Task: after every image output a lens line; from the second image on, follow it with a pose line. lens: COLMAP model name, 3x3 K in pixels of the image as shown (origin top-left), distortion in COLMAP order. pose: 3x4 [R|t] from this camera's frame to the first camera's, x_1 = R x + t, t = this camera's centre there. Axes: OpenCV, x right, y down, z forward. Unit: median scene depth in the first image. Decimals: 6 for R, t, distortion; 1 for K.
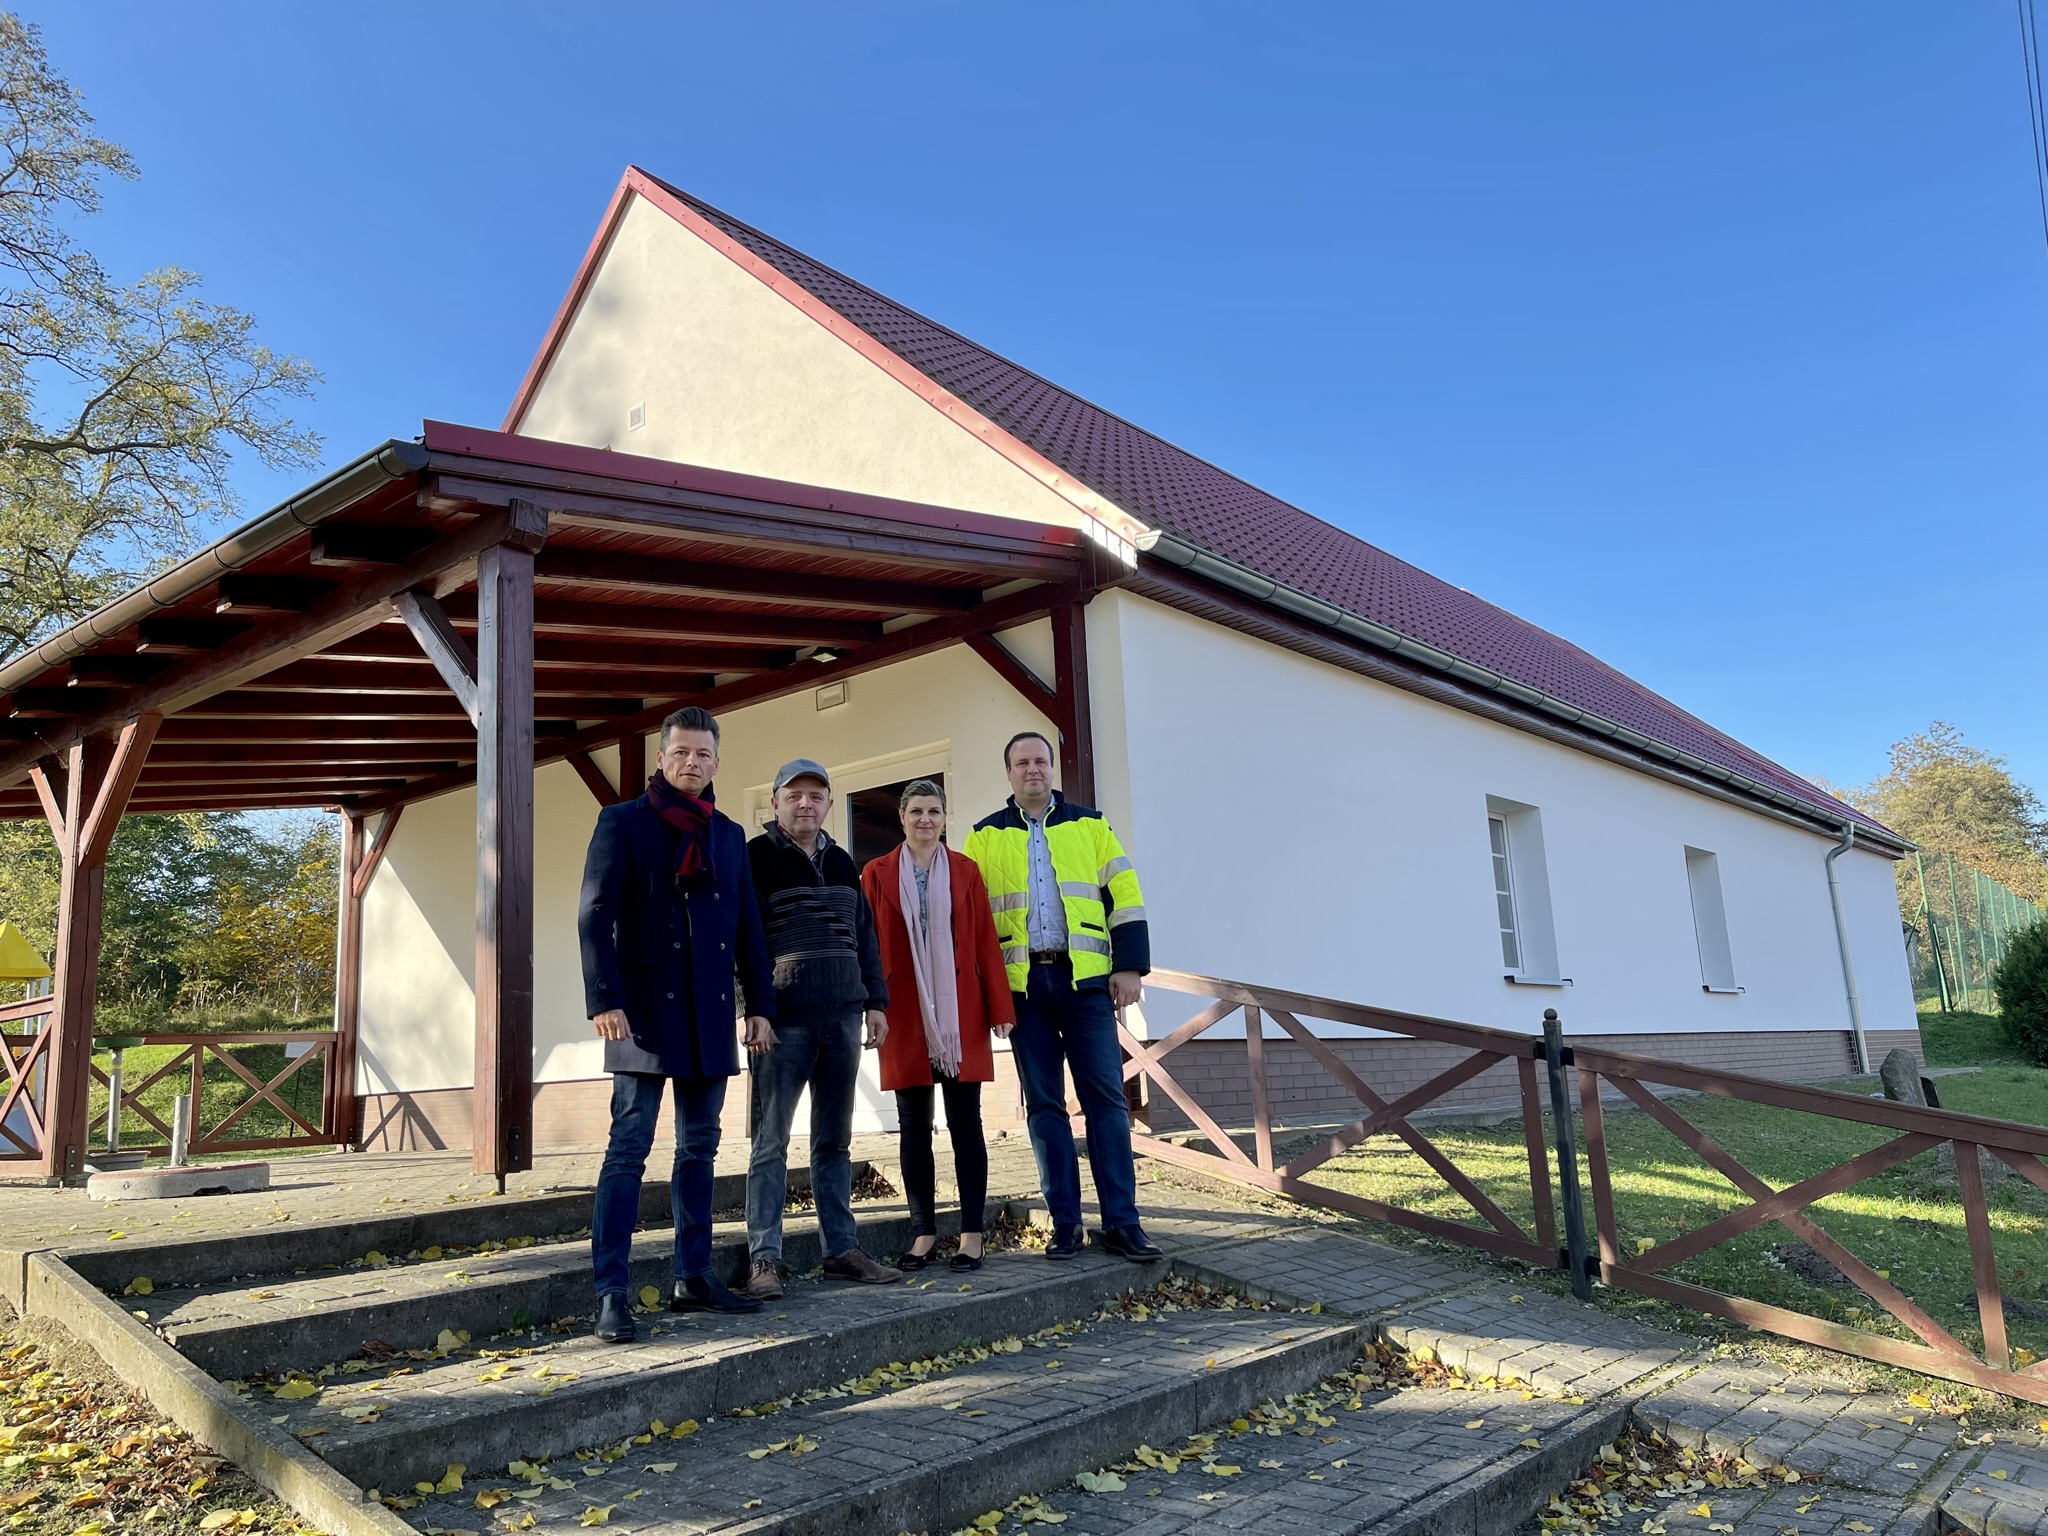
lens RADIAL K [[1502.5, 0, 1024.0], [0, 1502.5, 768.0], [0, 0, 1]] dist [0.048406, -0.077572]
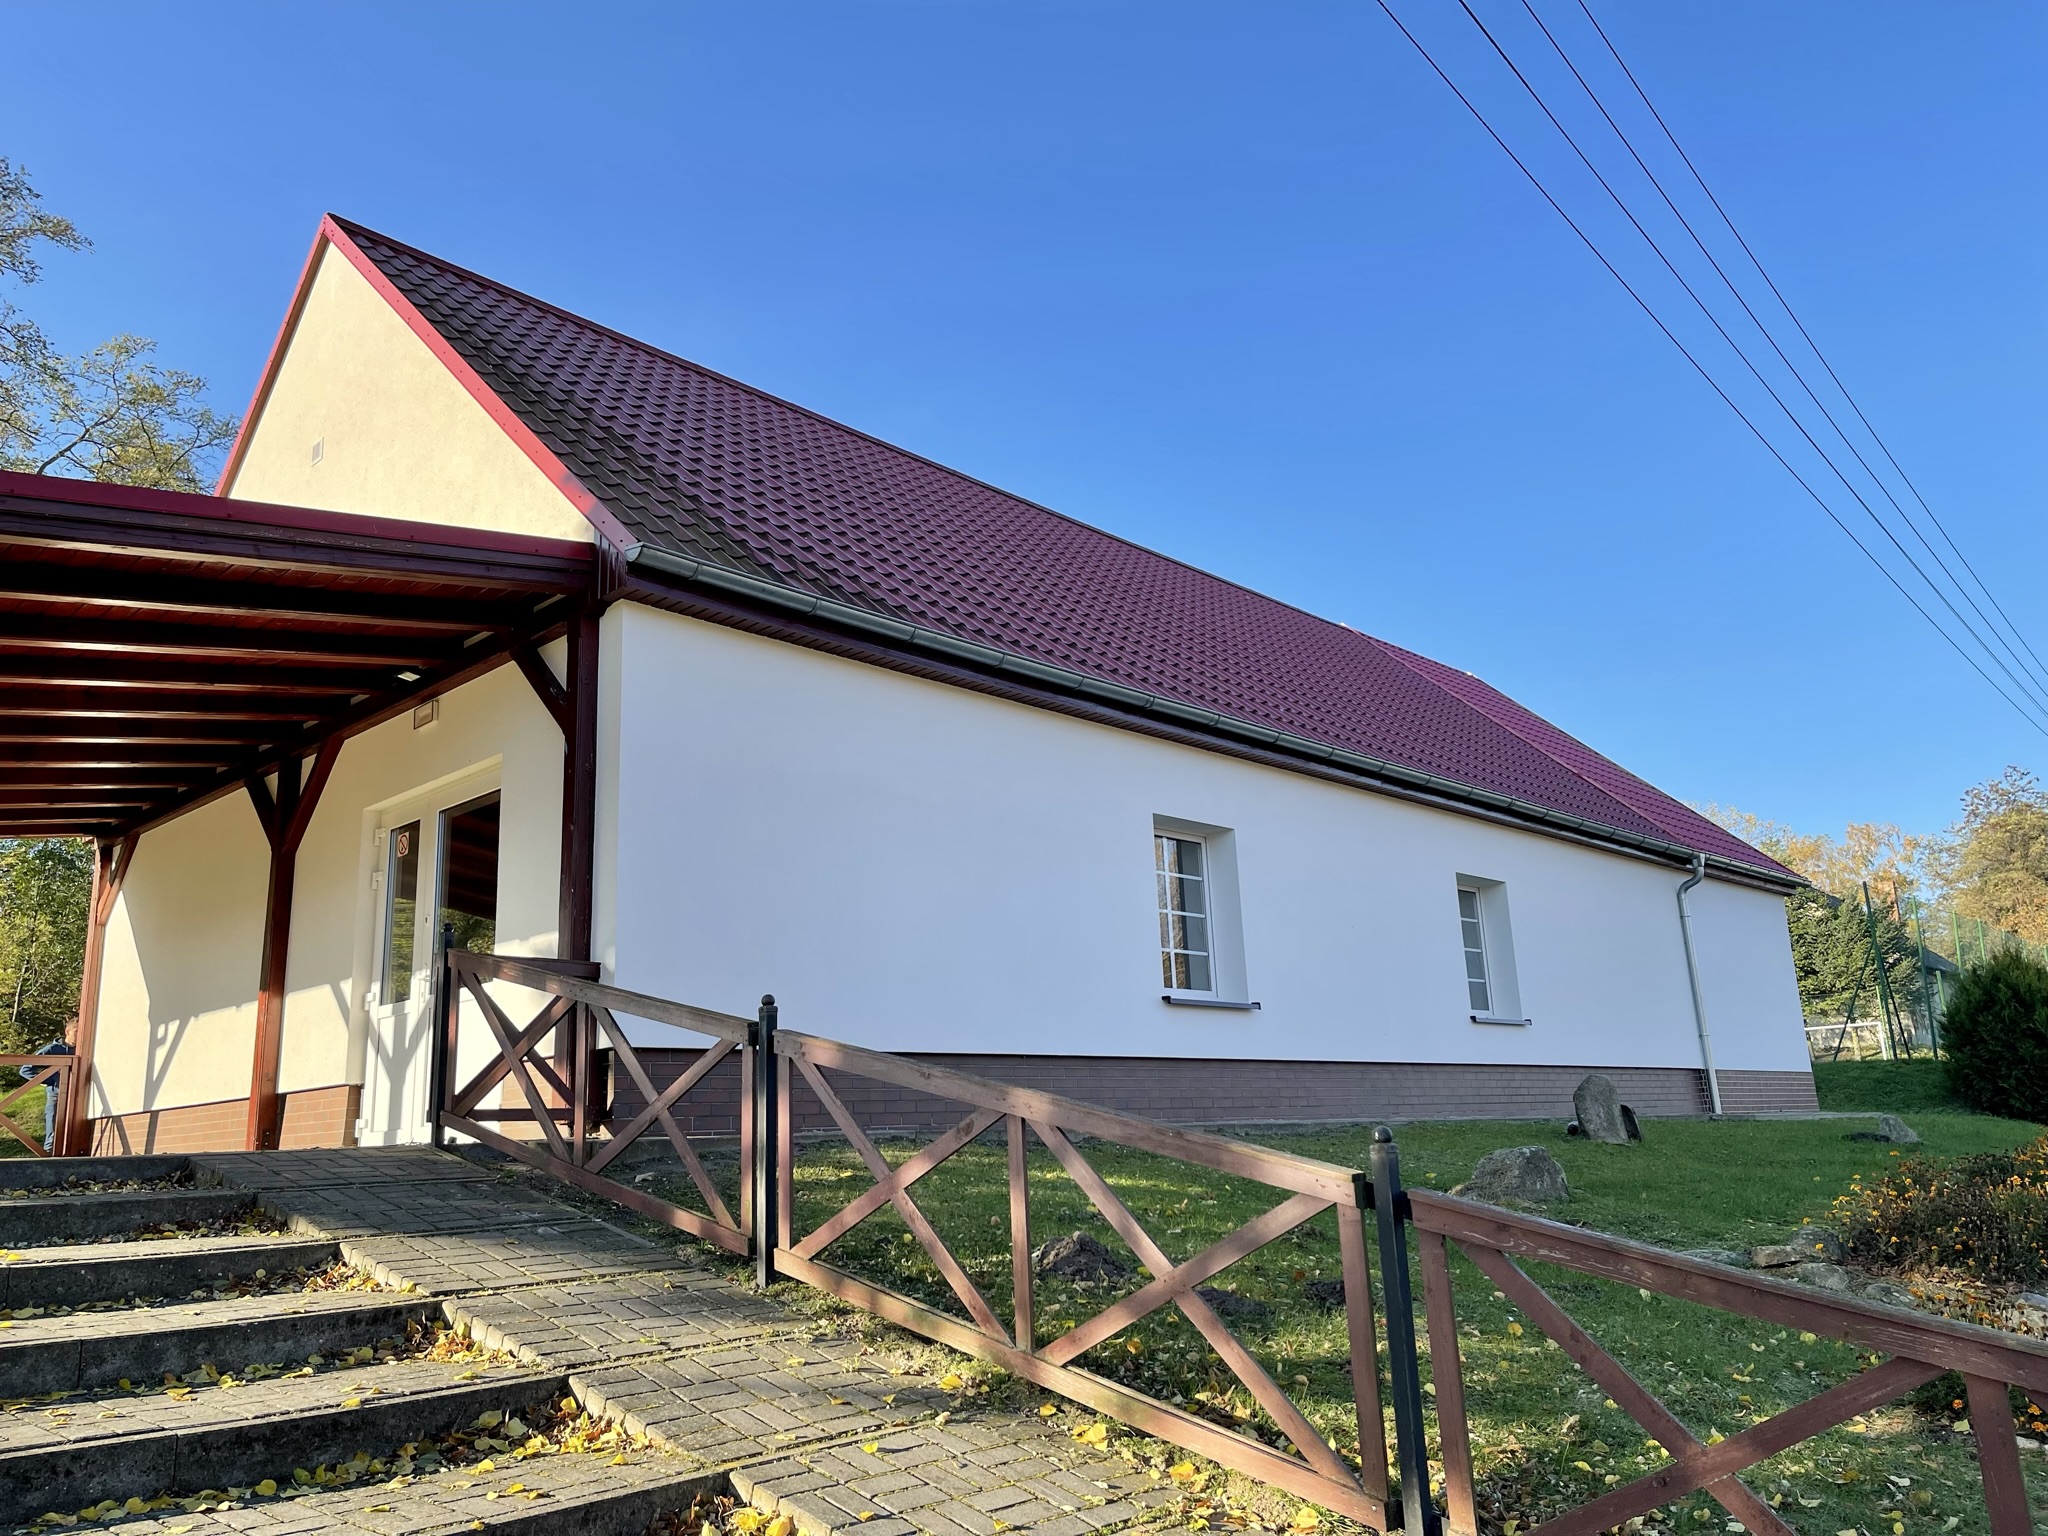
lens RADIAL K [[1502.5, 0, 1024.0], [0, 1502.5, 768.0], [0, 0, 1]] dist [0.048406, -0.077572]
pose [[0.998505, -0.006457, -0.054271, 0.251533], [0.004502, 0.999339, -0.036080, 0.020329], [0.054468, 0.035782, 0.997874, 0.003449]]
